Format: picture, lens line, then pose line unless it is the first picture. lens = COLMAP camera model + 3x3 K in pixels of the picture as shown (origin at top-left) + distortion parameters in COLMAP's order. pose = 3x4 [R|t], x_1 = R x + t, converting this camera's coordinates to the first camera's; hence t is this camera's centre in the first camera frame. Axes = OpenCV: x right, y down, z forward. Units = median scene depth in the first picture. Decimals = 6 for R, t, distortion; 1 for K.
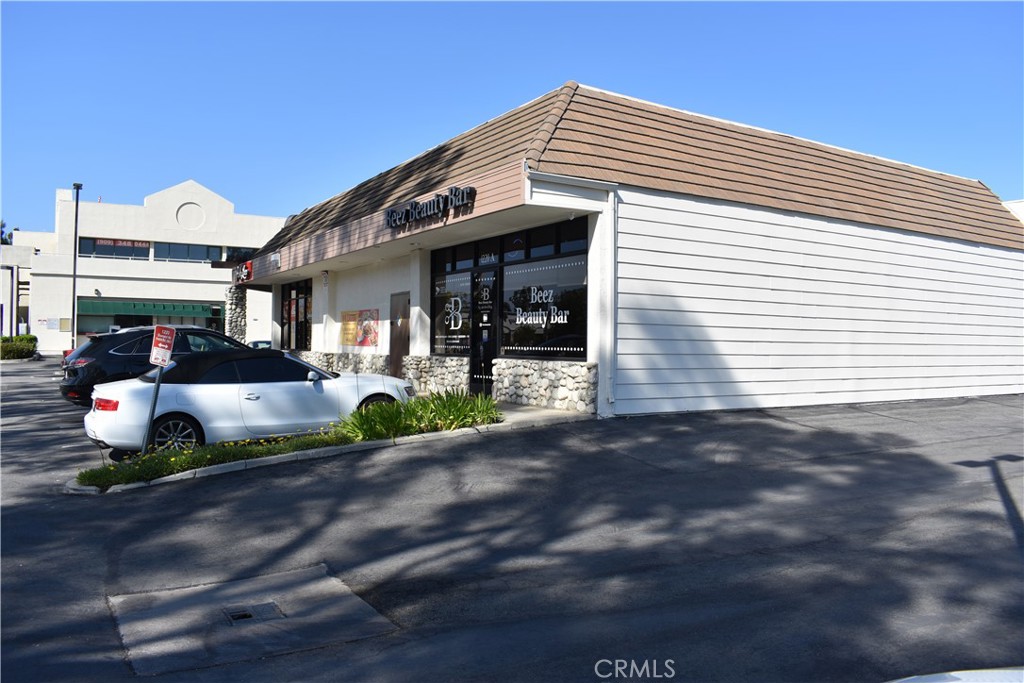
lens RADIAL K [[803.0, 0, 511.9], [0, 803.0, 346.4], [0, 0, 1]] dist [-0.085572, 0.011251]
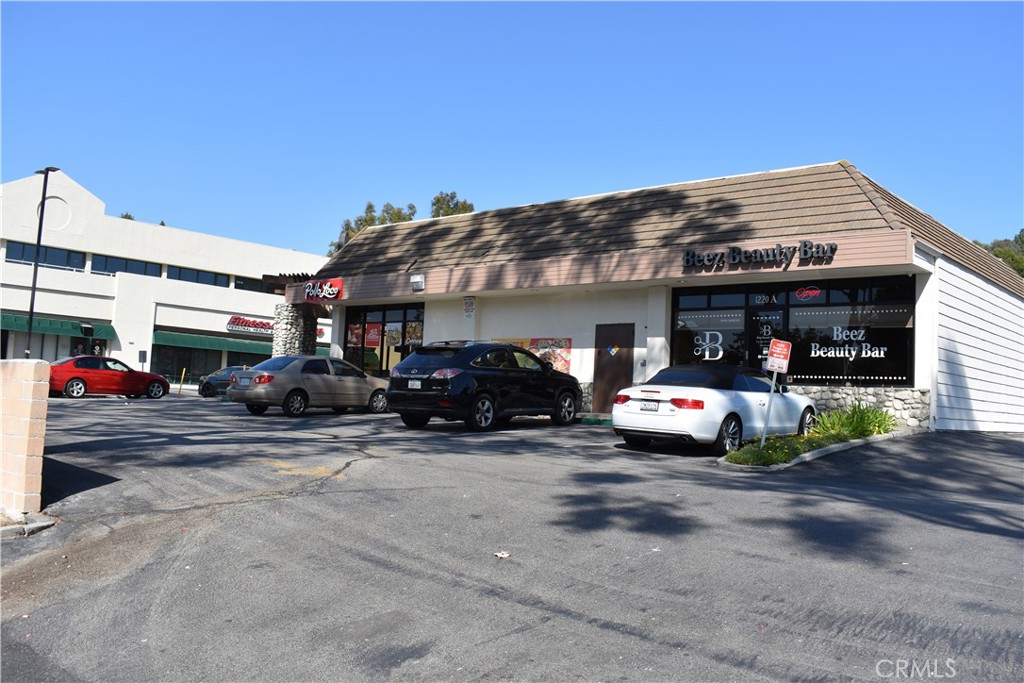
lens RADIAL K [[937.2, 0, 514.1], [0, 937.2, 341.2], [0, 0, 1]] dist [-0.073720, 0.000000]
pose [[0.951852, 0.055002, 0.301582, -0.863929], [-0.035962, 0.997014, -0.068331, 0.061687], [-0.304440, 0.054196, 0.950989, -0.190028]]
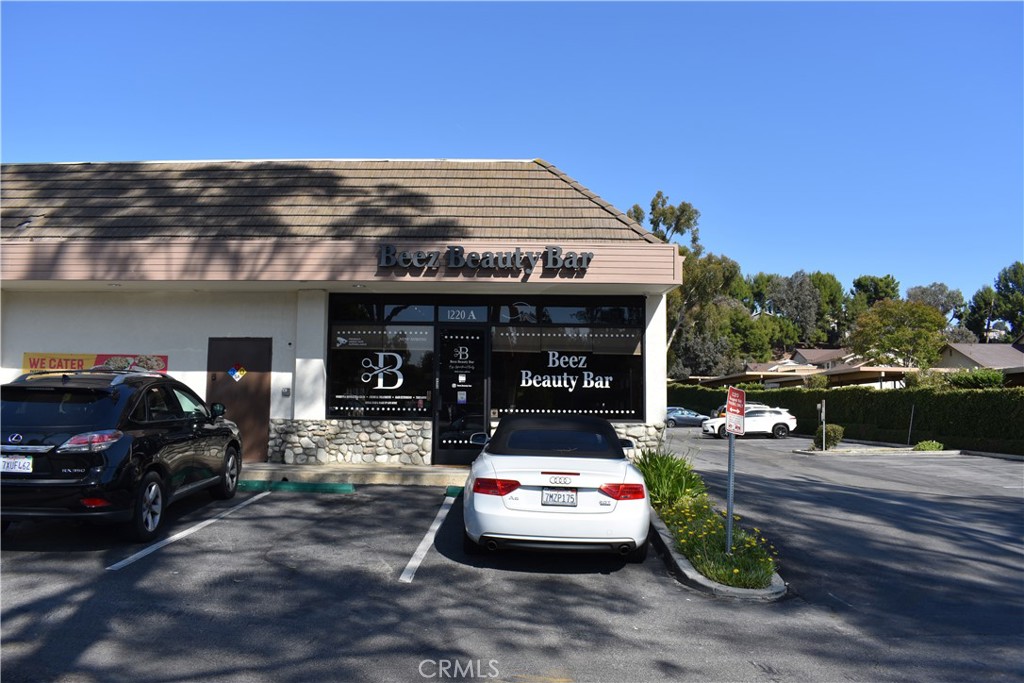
lens RADIAL K [[803.0, 0, 515.4], [0, 803.0, 339.7], [0, 0, 1]] dist [-0.085572, 0.011251]
pose [[0.528949, 0.072374, 0.845562, -0.875217], [-0.003667, 0.996543, -0.083003, -0.003163], [-0.848646, 0.040804, 0.527386, 0.495462]]
